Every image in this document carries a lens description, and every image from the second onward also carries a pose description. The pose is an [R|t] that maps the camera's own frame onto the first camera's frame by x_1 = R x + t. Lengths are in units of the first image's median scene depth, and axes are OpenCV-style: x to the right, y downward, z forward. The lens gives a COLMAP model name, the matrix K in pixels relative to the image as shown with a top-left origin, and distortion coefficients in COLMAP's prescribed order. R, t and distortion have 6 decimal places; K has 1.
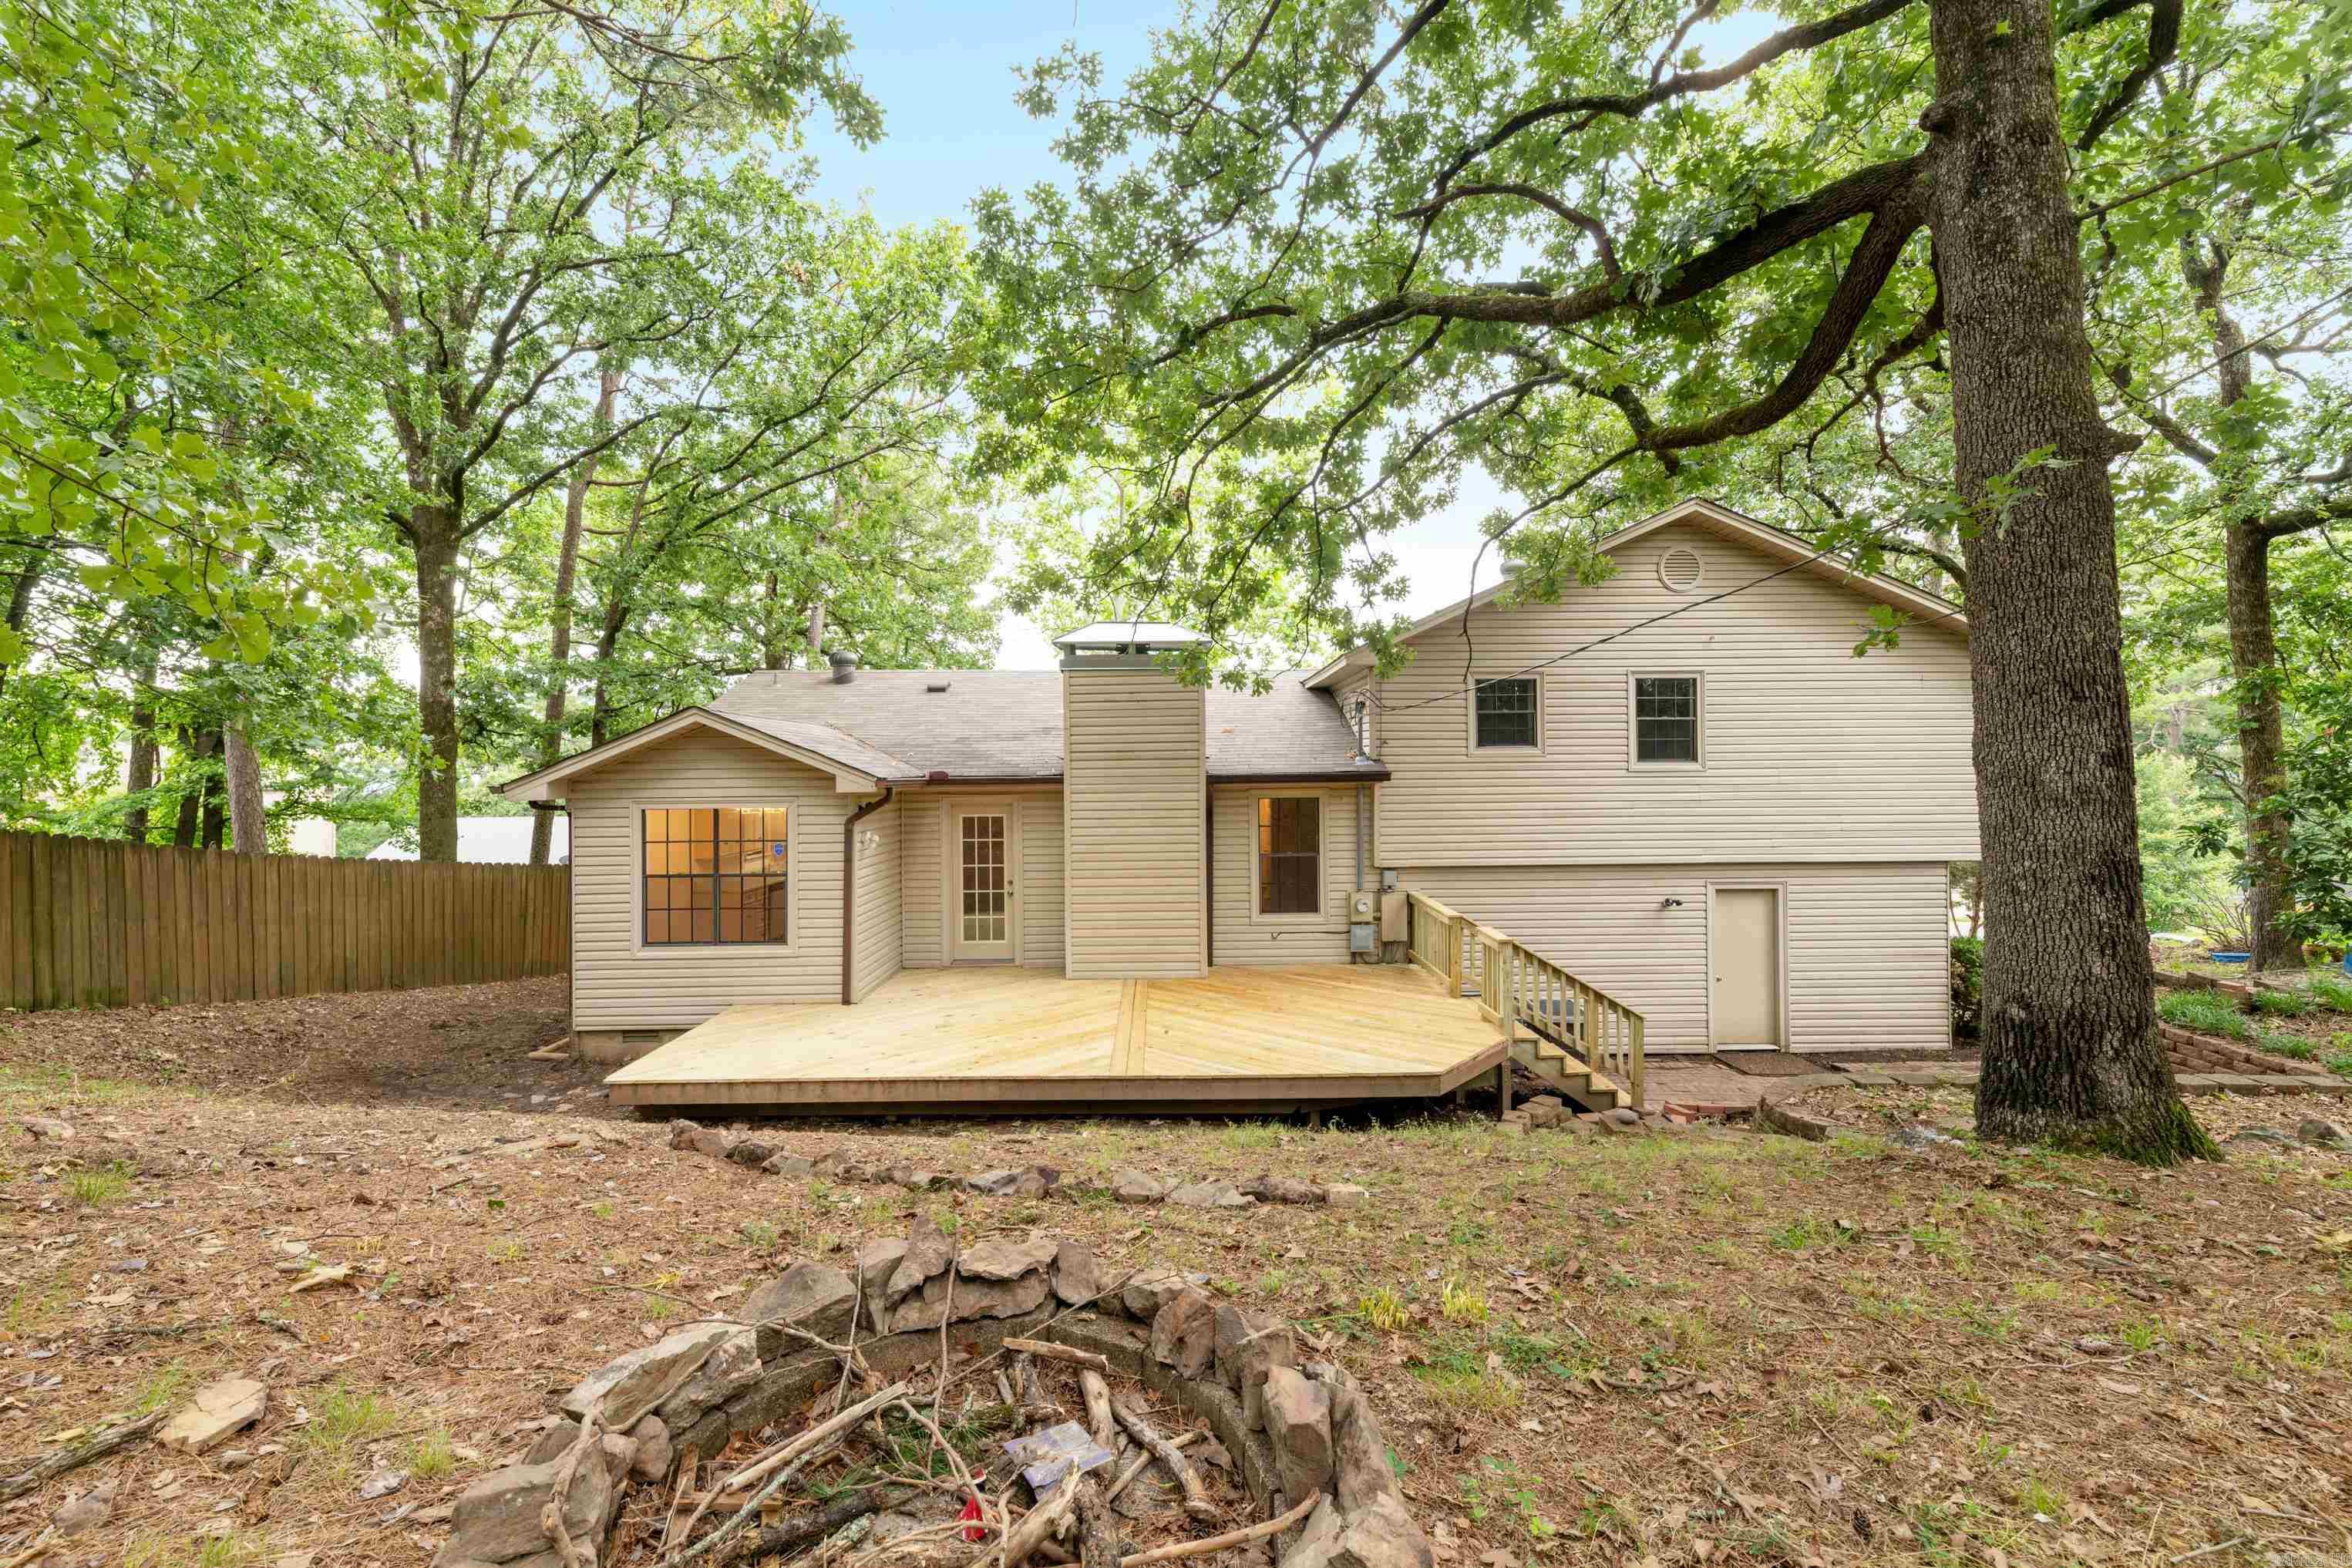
lens RADIAL K [[958.0, 0, 1167.4], [0, 958.0, 777.8], [0, 0, 1]] dist [0.008800, -0.004499]
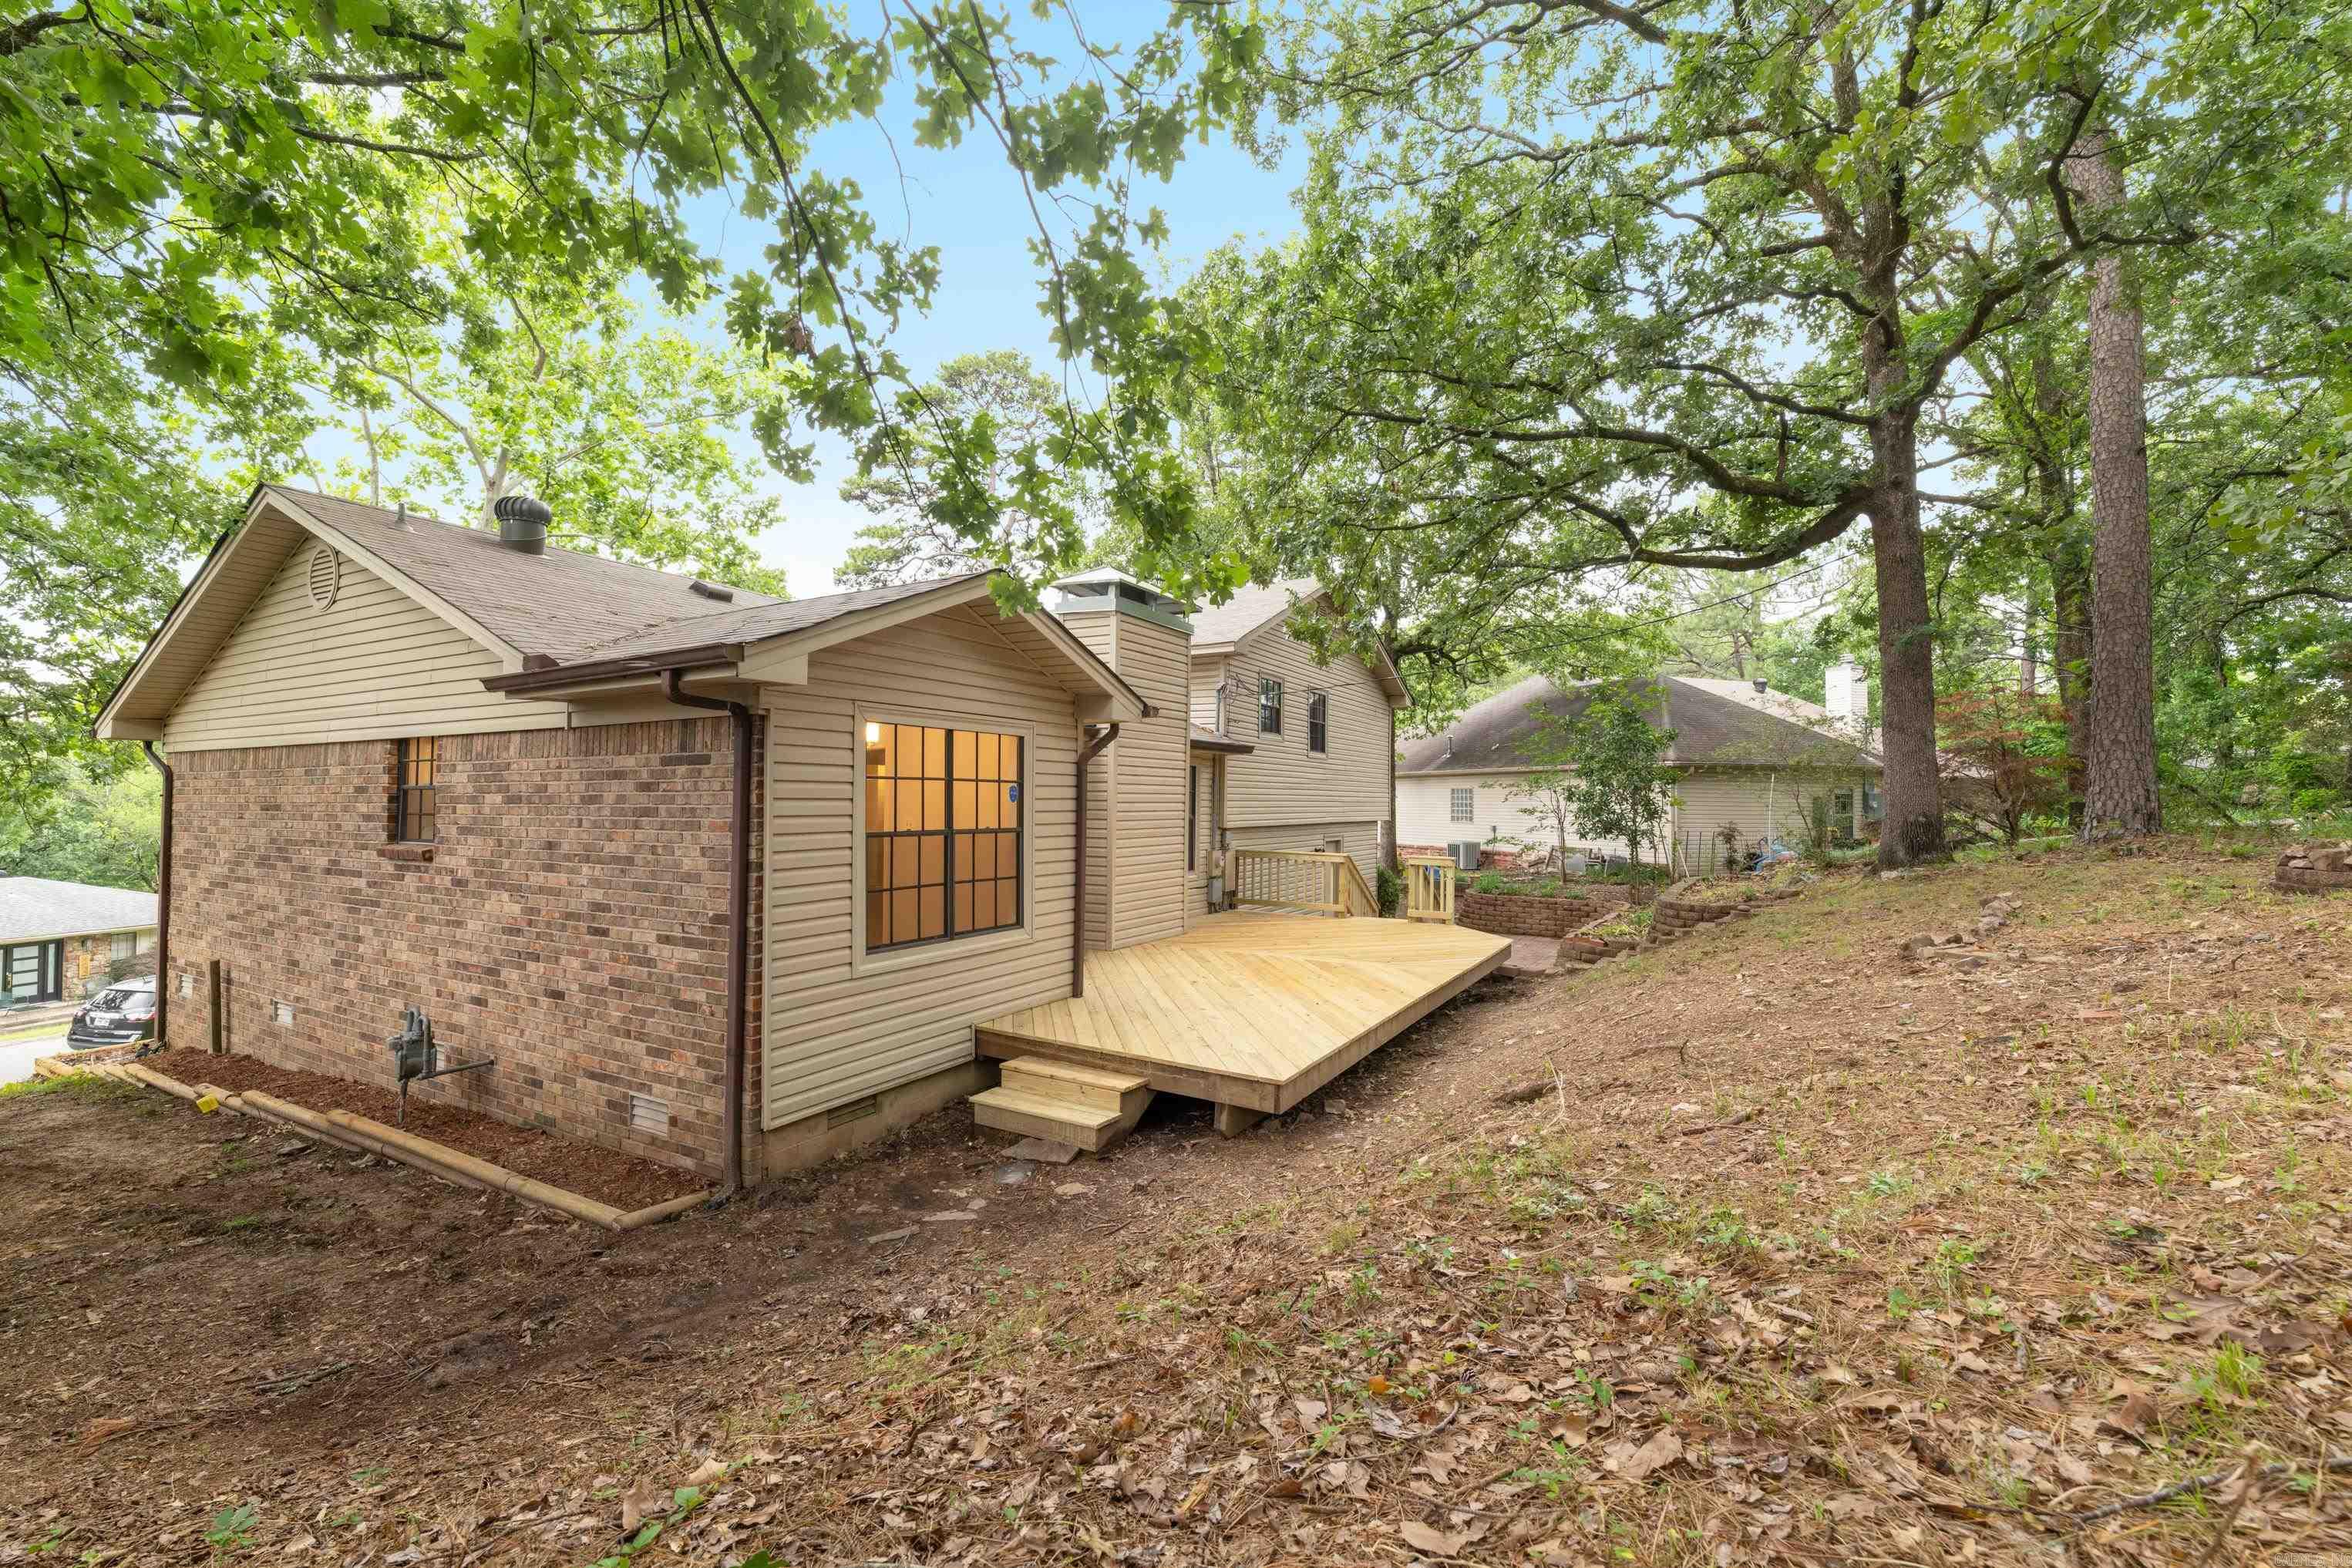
lens RADIAL K [[958.0, 0, 1172.3], [0, 958.0, 802.6], [0, 0, 1]] dist [0.008800, -0.004499]
pose [[0.500883, 0.013668, 0.865407, -0.827675], [-0.007782, 0.999906, -0.011288, 0.075840], [-0.865480, -0.001081, 0.500942, 0.470089]]
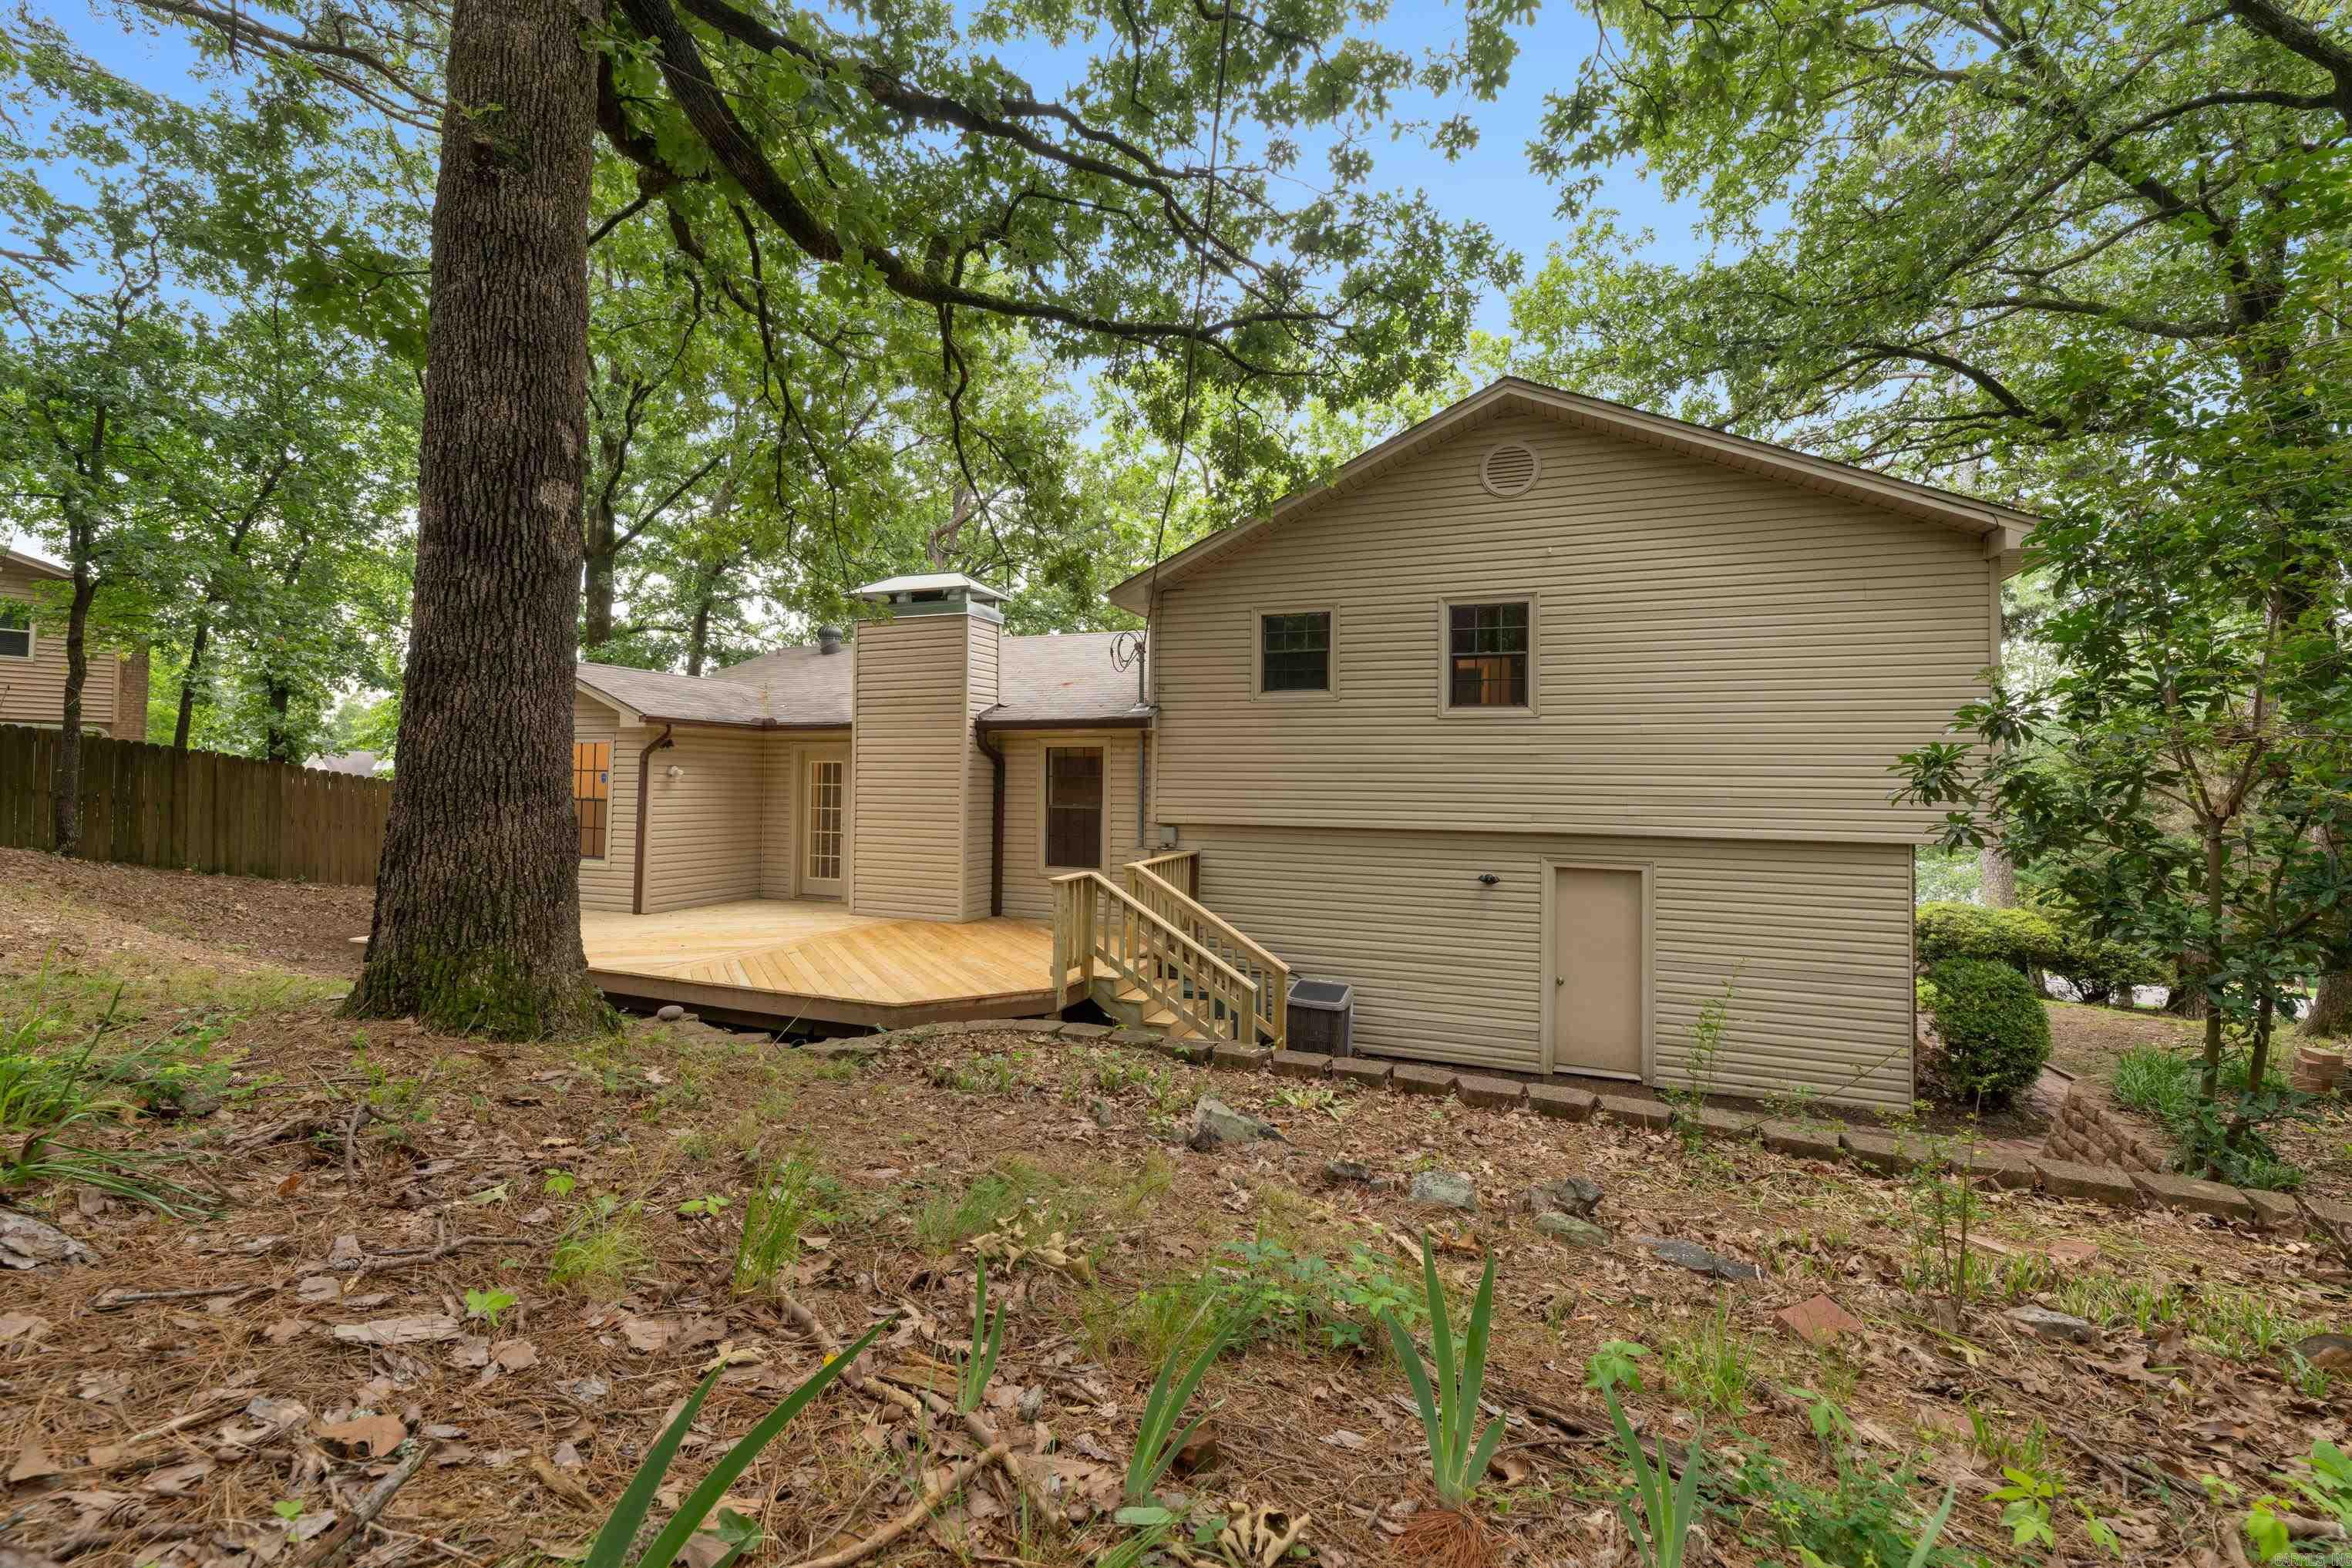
lens RADIAL K [[958.0, 0, 1153.0], [0, 958.0, 782.4], [0, 0, 1]] dist [0.008800, -0.004499]
pose [[0.926805, 0.023001, -0.374837, 0.564068], [-0.025927, 0.999660, -0.002763, 0.056813], [0.374646, 0.012279, 0.927087, 0.140880]]
